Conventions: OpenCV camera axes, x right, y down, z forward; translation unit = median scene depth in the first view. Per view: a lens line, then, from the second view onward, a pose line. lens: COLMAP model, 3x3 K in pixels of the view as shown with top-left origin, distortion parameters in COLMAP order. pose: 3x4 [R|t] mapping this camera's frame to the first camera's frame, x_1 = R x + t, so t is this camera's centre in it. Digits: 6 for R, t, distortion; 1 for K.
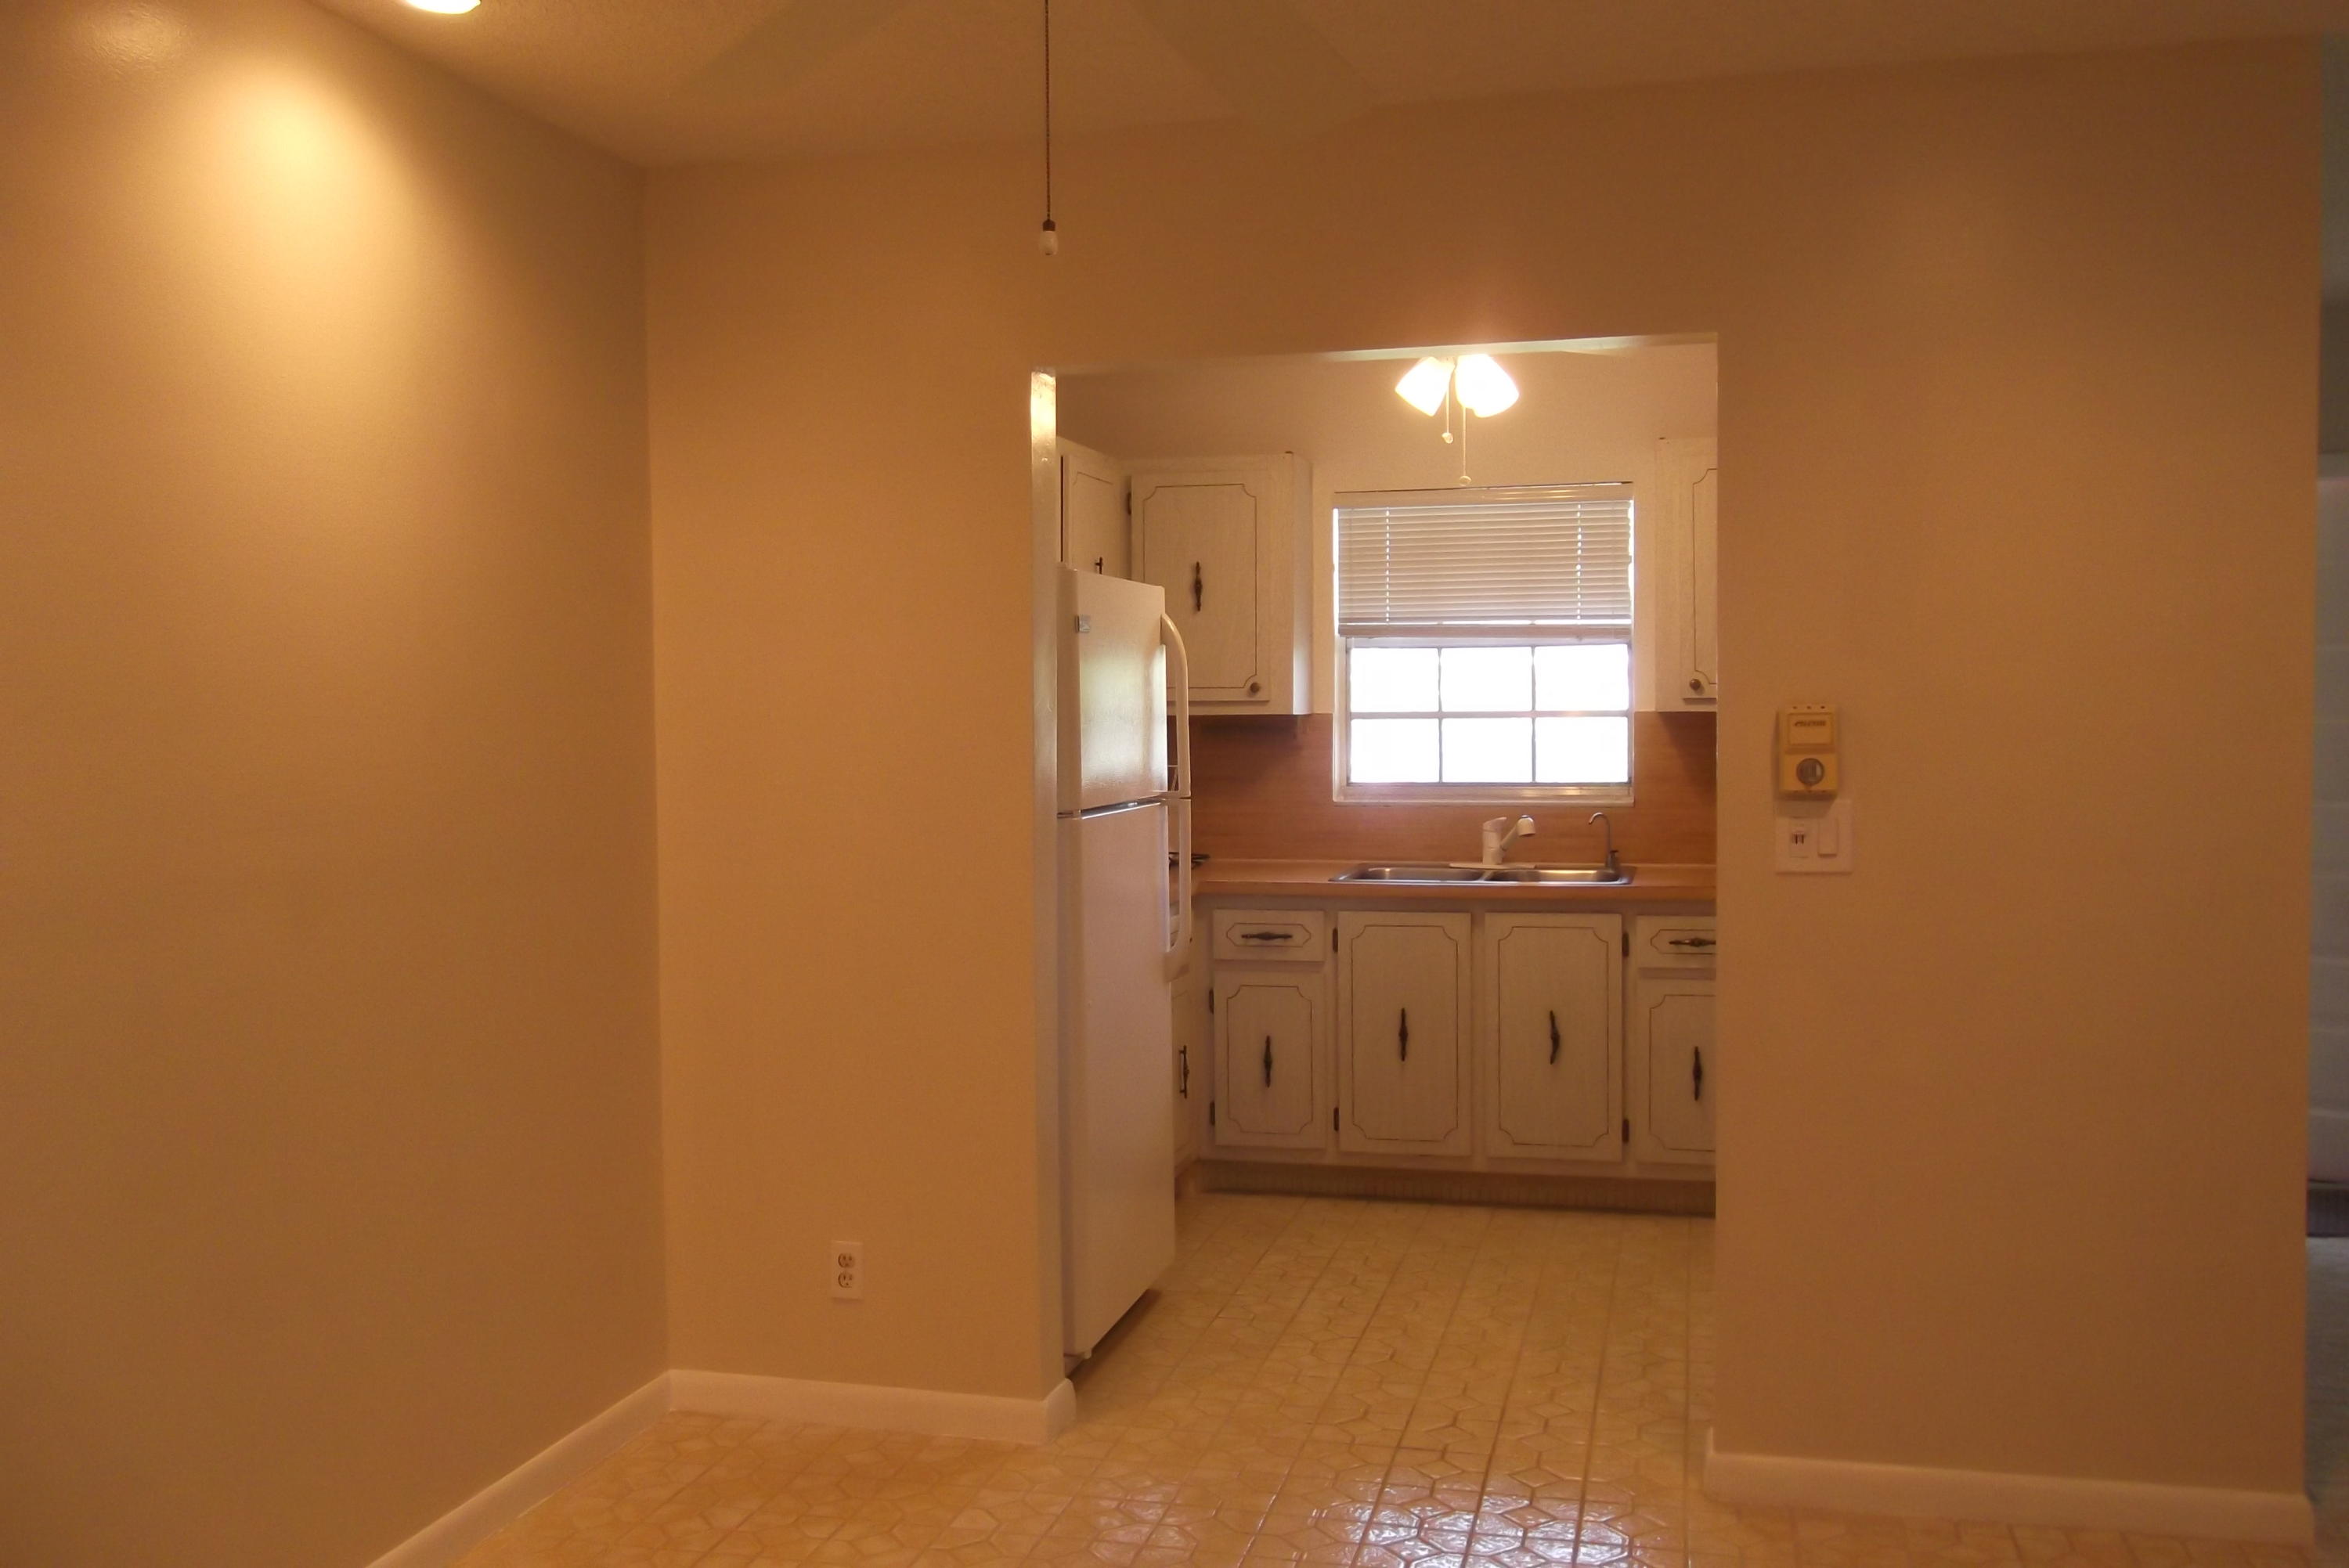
lens RADIAL K [[1932.4, 0, 1174.5], [0, 1932.4, 784.0], [0, 0, 1]] dist [-0.012288, -0.002374]
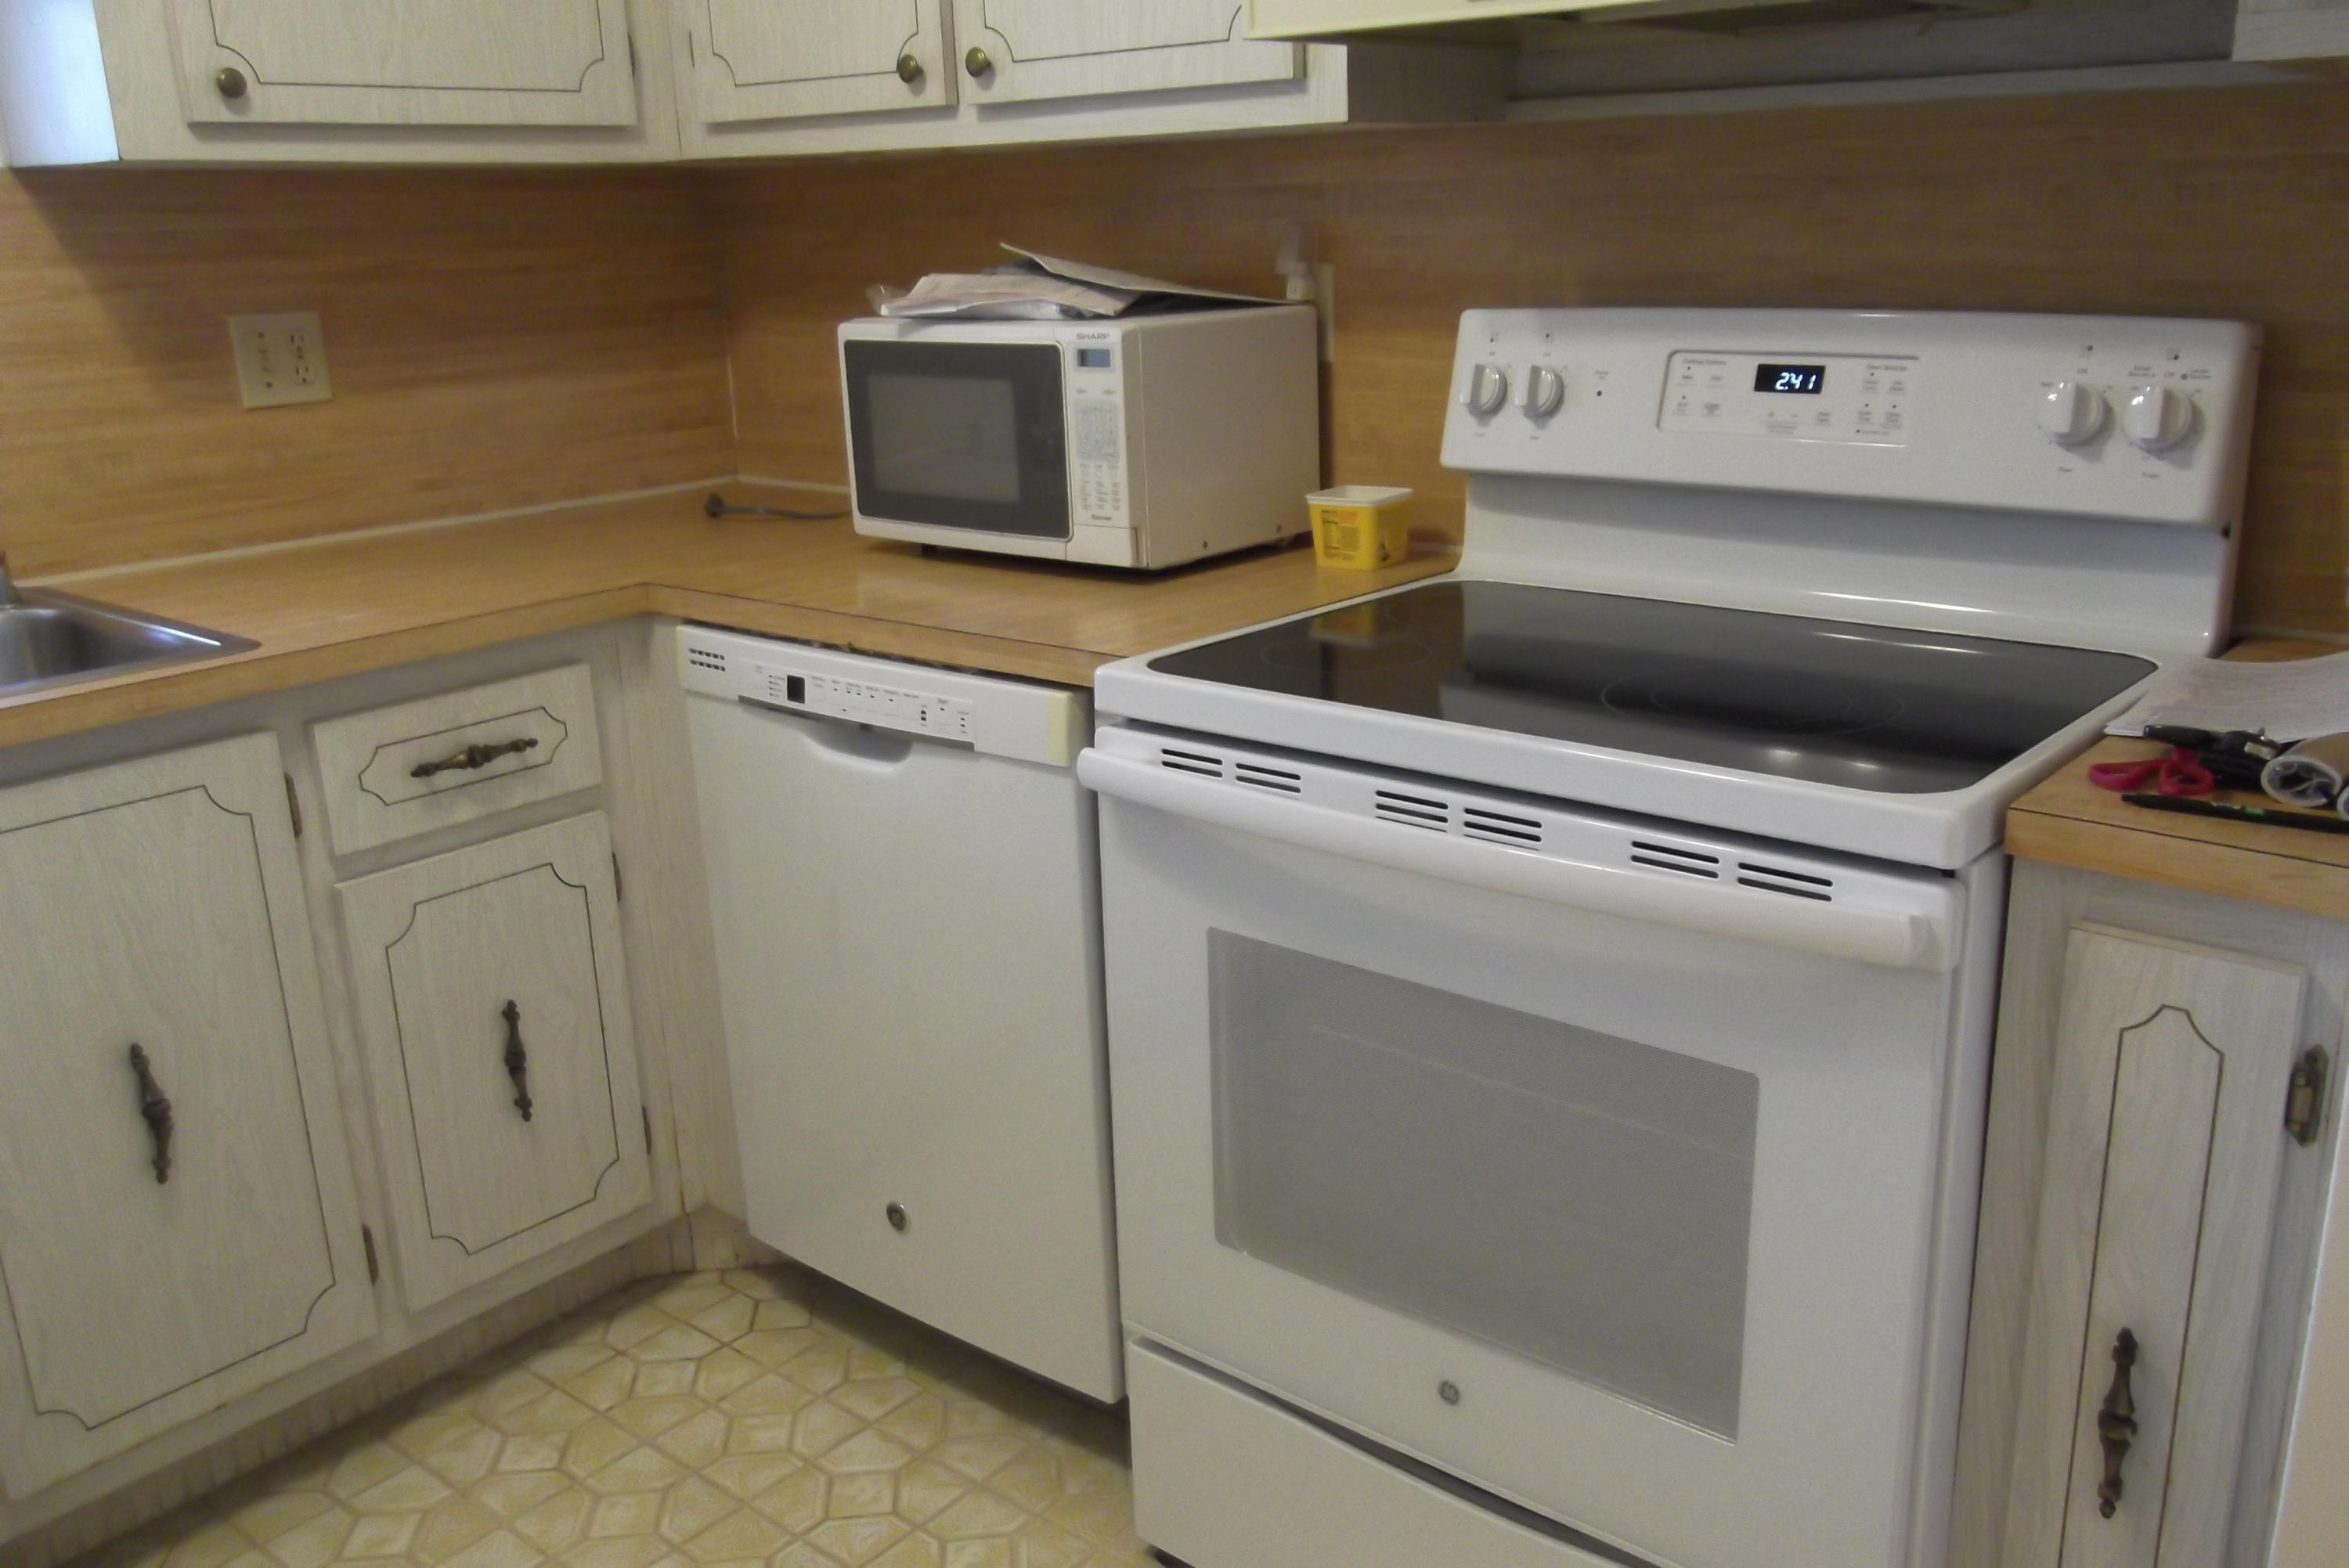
lens RADIAL K [[1932.4, 0, 1174.5], [0, 1932.4, 784.0], [0, 0, 1]] dist [-0.012288, -0.002374]
pose [[0.427815, -0.264695, 0.864240, -0.011748], [0.057462, 0.962190, 0.266249, -0.009527], [-0.902038, -0.064244, 0.426849, 0.688207]]
